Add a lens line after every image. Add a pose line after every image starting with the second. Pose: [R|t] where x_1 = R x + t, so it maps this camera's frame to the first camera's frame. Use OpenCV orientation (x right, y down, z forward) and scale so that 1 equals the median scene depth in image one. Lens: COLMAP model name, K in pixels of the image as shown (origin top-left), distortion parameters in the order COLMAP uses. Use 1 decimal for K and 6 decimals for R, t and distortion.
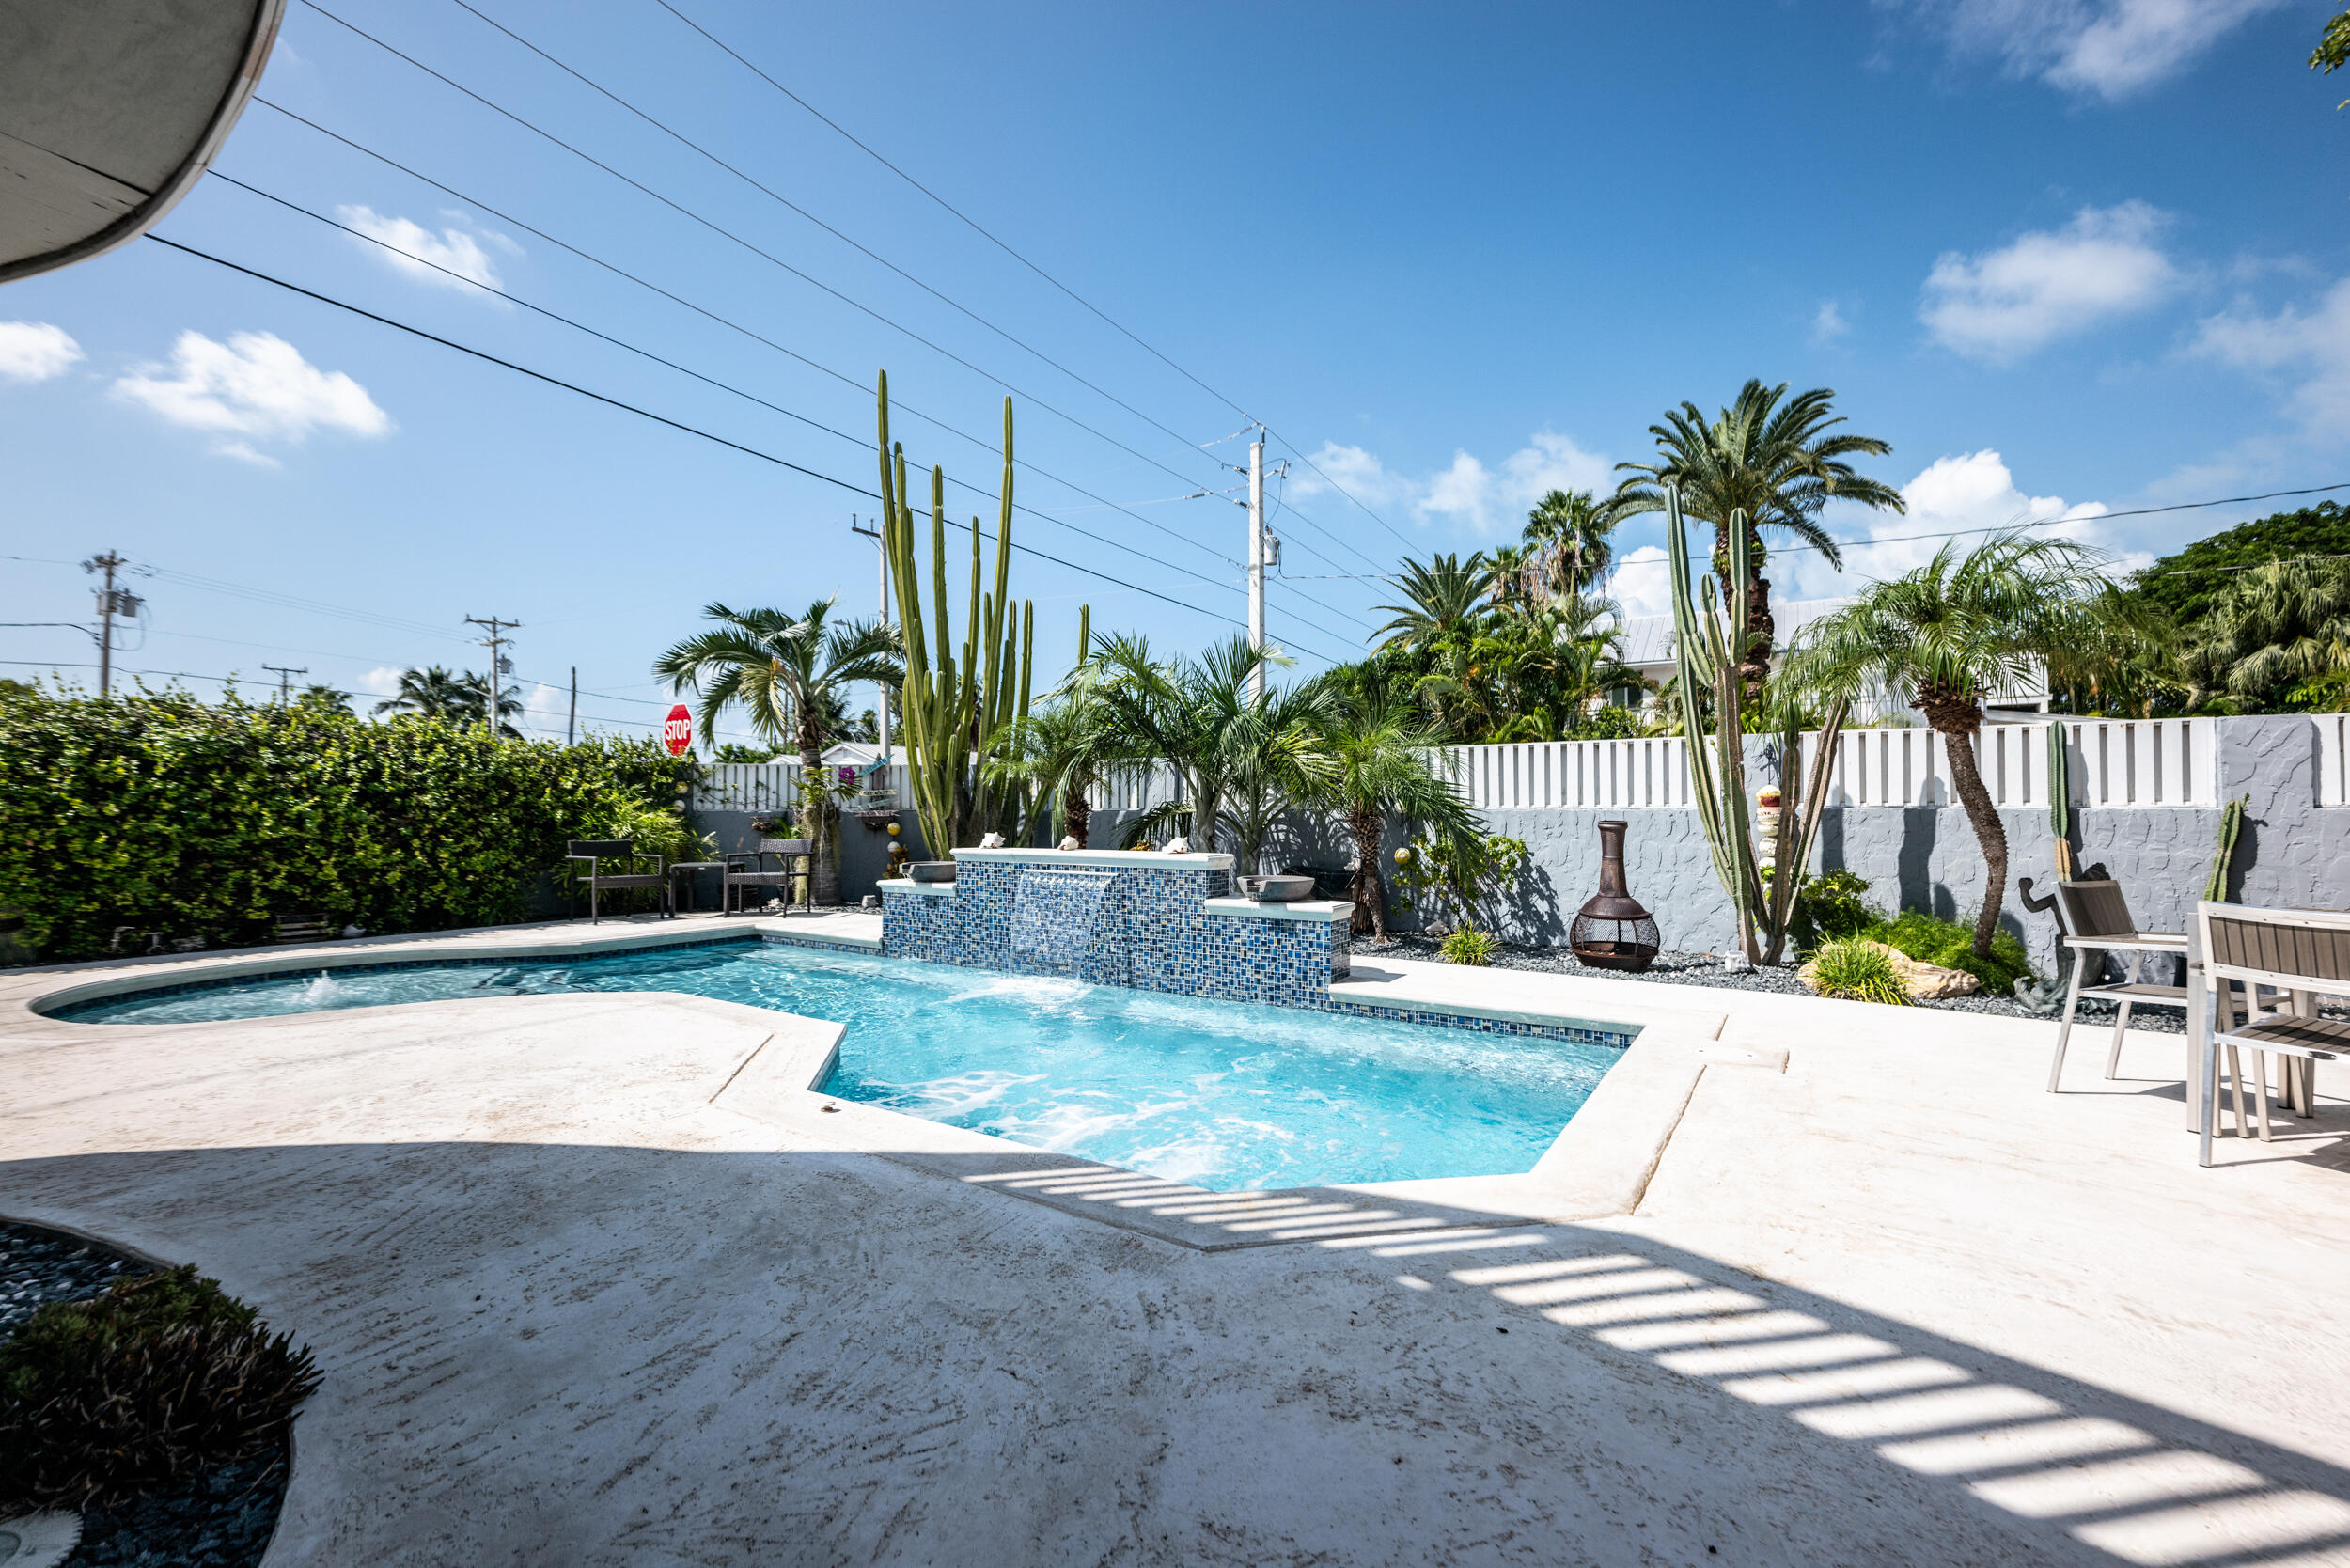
lens RADIAL K [[944.7, 0, 1189.2], [0, 944.7, 788.7], [0, 0, 1]] dist [-0.000963, 0.000431]
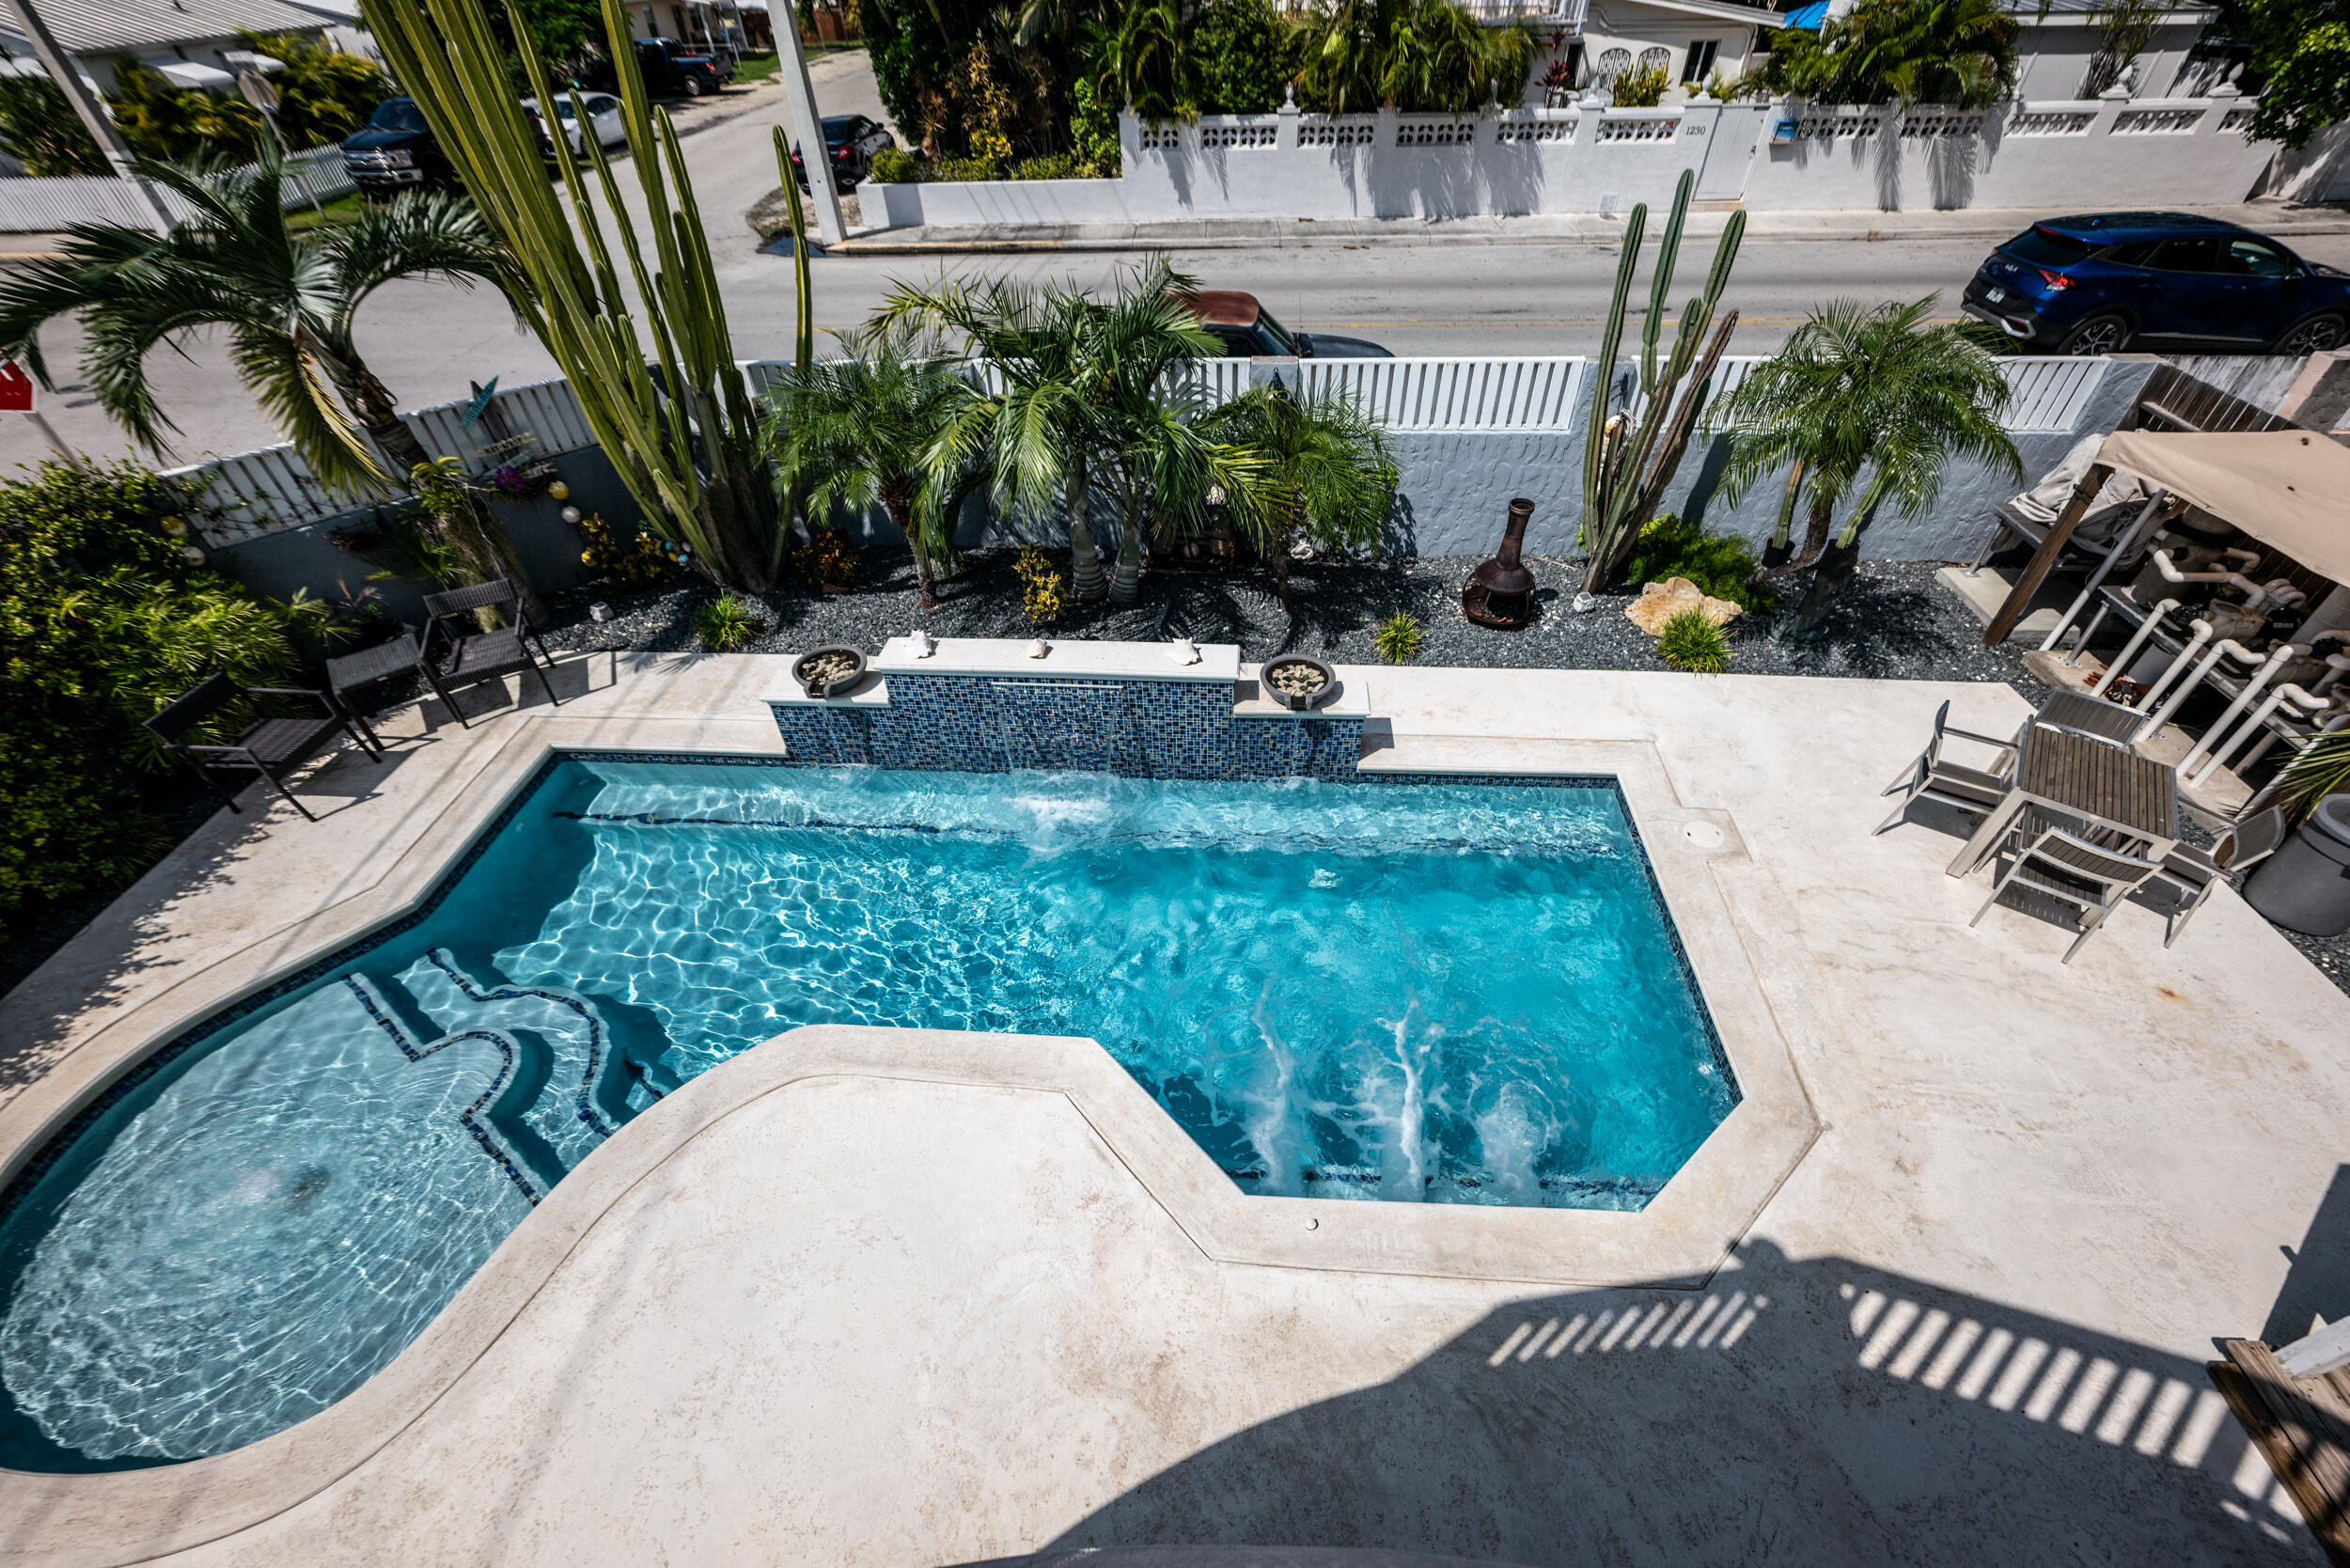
lens RADIAL K [[944.7, 0, 1189.2], [0, 944.7, 788.7], [0, 0, 1]] dist [-0.000963, 0.000431]
pose [[0.871676, -0.332639, 0.359905, -0.398140], [-0.003621, 0.729986, 0.683452, -0.487332], [-0.490069, -0.597052, 0.635107, 0.312193]]
